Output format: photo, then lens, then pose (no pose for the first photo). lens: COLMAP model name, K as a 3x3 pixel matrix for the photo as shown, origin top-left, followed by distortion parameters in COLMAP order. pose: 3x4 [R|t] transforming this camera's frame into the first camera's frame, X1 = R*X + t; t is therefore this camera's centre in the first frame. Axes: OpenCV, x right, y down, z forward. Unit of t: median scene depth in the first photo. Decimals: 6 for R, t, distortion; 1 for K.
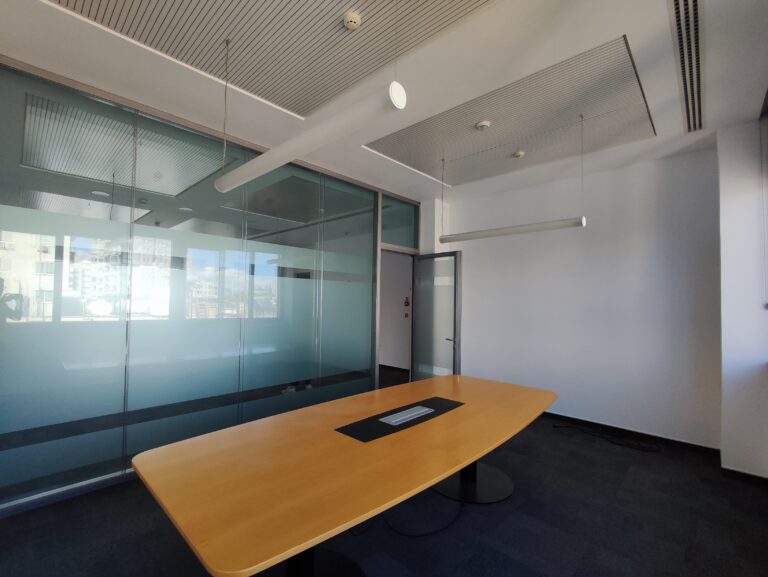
lens RADIAL K [[347.6, 0, 386.7], [0, 347.6, 293.3], [0, 0, 1]] dist [0.002721, -0.005623]
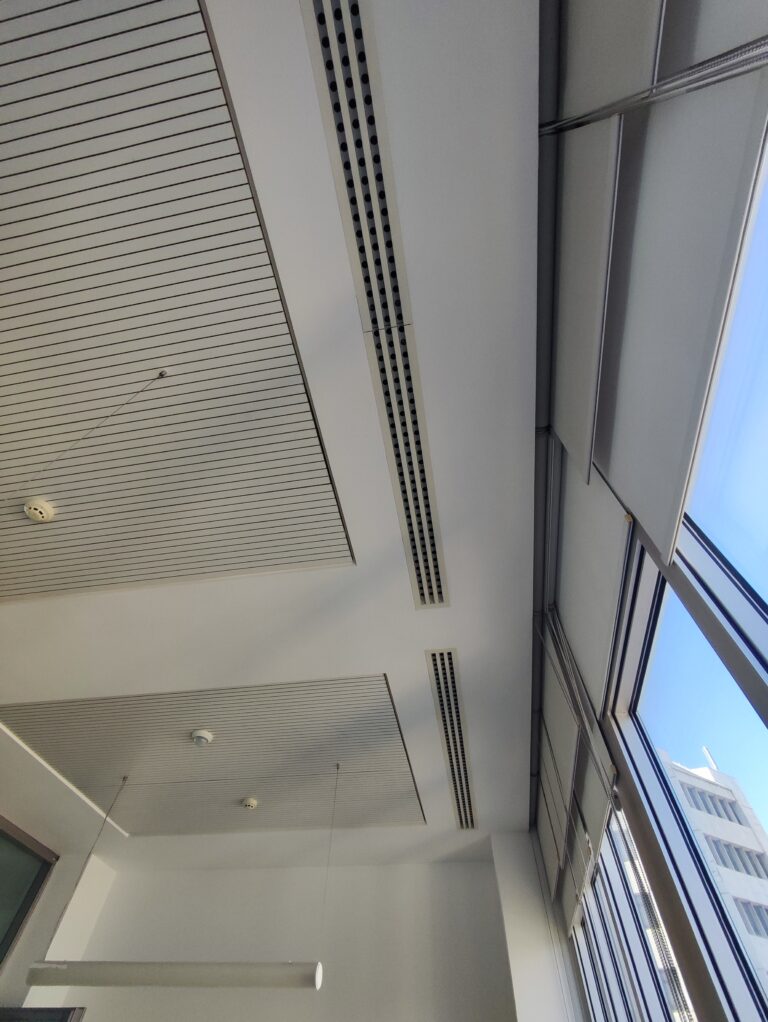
lens RADIAL K [[462.6, 0, 384.0], [0, 462.6, 511.0], [0, 0, 1]] dist [0.002721, -0.005623]
pose [[0.838142, 0.453604, 0.302920, 0.111594], [-0.029047, 0.591688, -0.805644, -0.058047], [-0.544677, 0.666445, 0.509095, 0.118102]]
